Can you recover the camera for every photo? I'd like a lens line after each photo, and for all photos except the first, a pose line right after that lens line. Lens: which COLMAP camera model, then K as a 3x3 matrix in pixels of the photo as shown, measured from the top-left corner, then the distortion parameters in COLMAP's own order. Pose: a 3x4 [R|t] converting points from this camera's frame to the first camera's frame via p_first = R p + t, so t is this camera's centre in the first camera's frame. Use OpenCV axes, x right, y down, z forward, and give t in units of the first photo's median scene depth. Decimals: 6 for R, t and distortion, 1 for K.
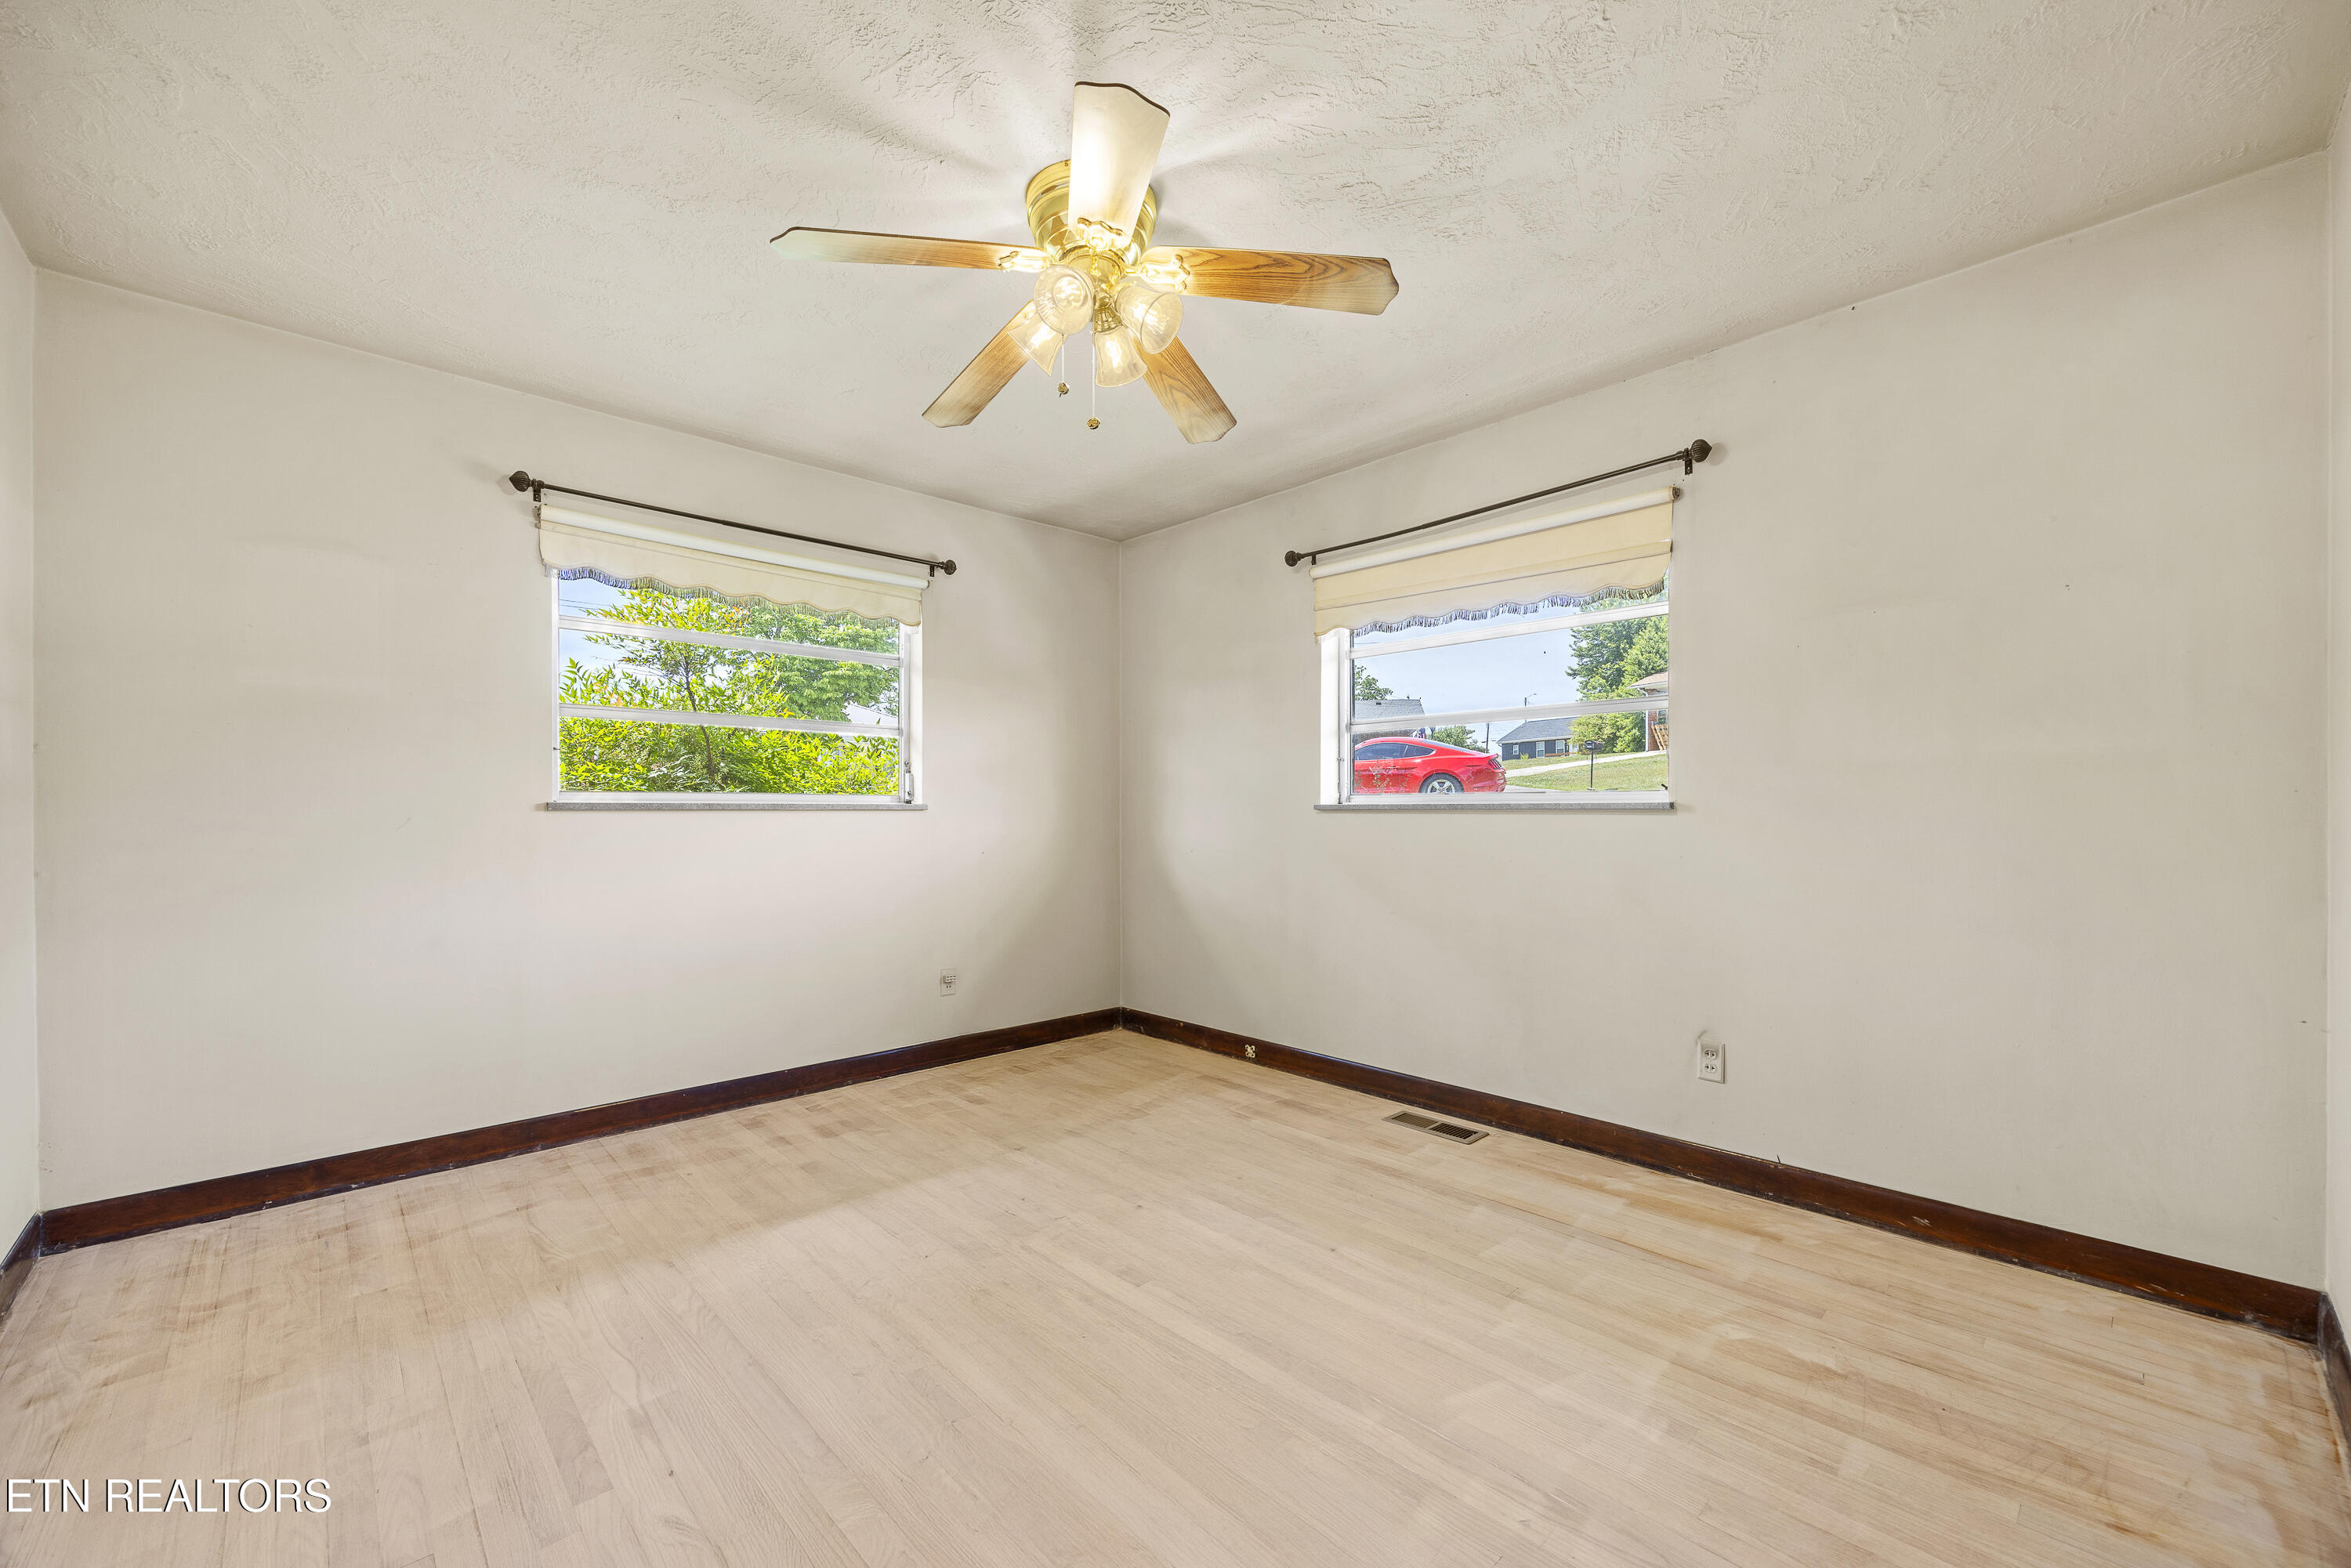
lens RADIAL K [[935.9, 0, 1183.6], [0, 935.9, 785.8], [0, 0, 1]] dist [0.002778, -0.000056]
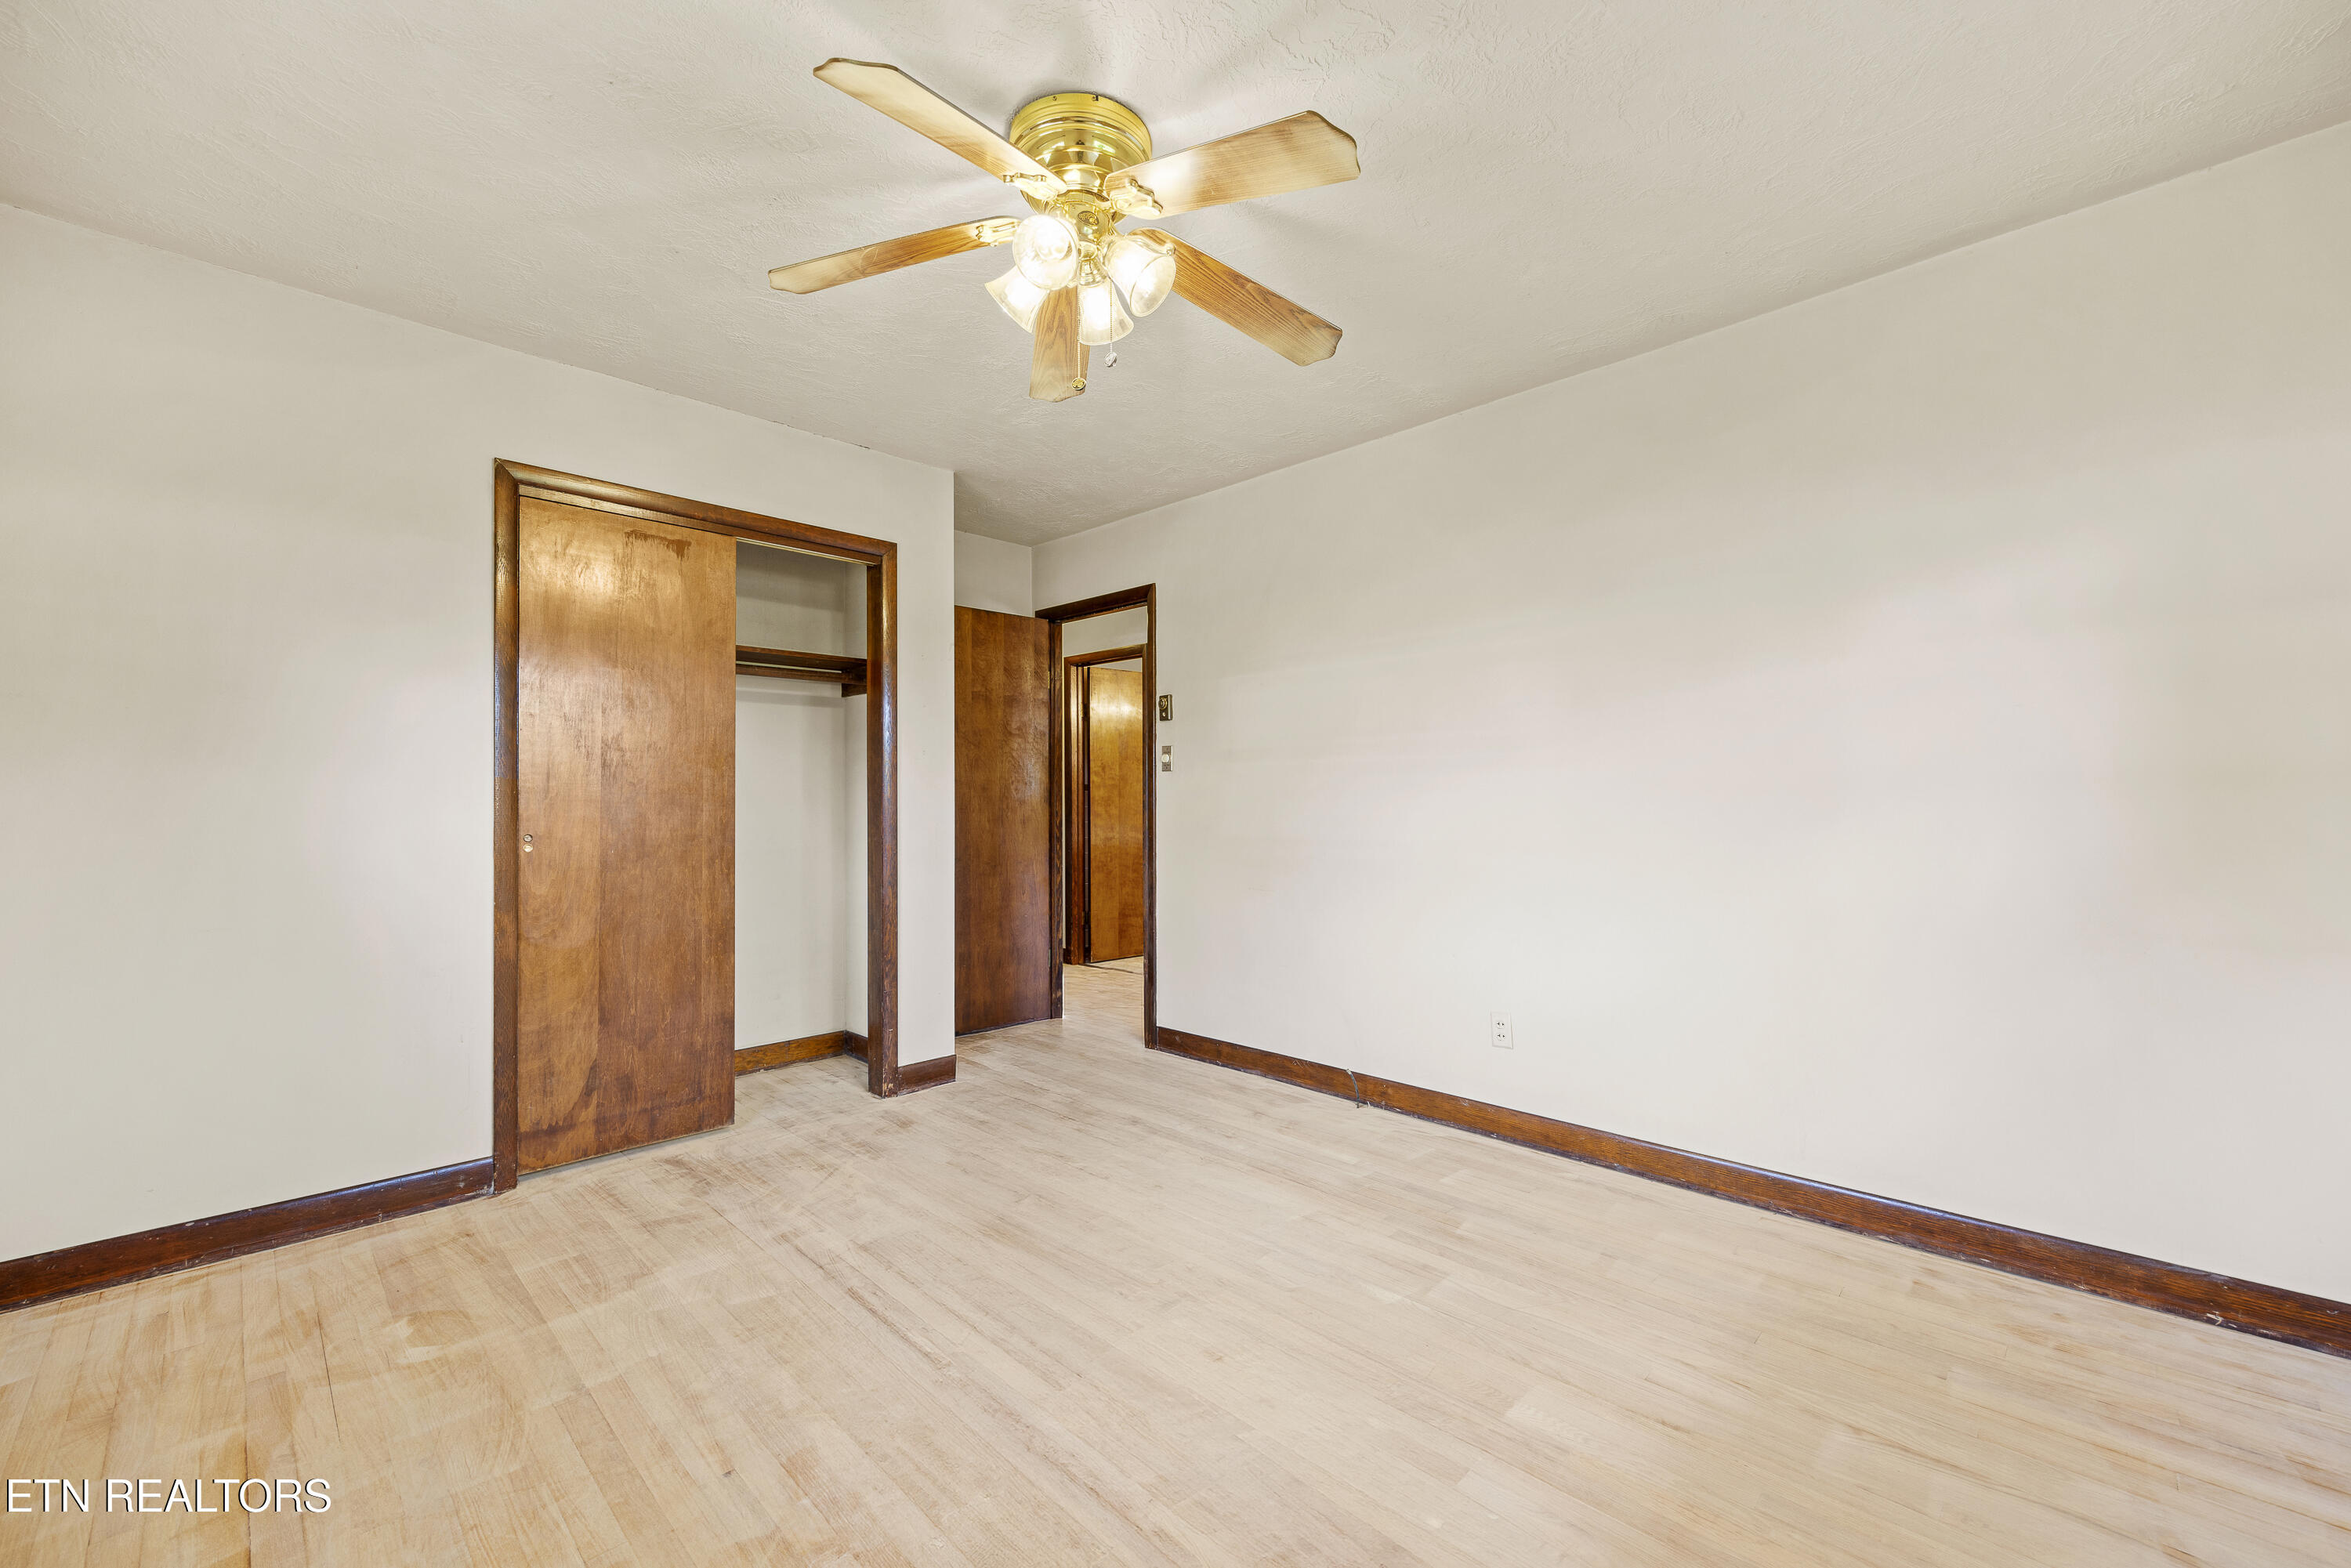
lens RADIAL K [[935.9, 0, 1183.6], [0, 935.9, 785.8], [0, 0, 1]] dist [0.002778, -0.000056]
pose [[-0.999356, 0.008455, -0.034883, -0.166850], [0.009748, 0.999265, -0.037084, 0.041044], [0.034544, -0.037400, -0.998703, 1.956164]]
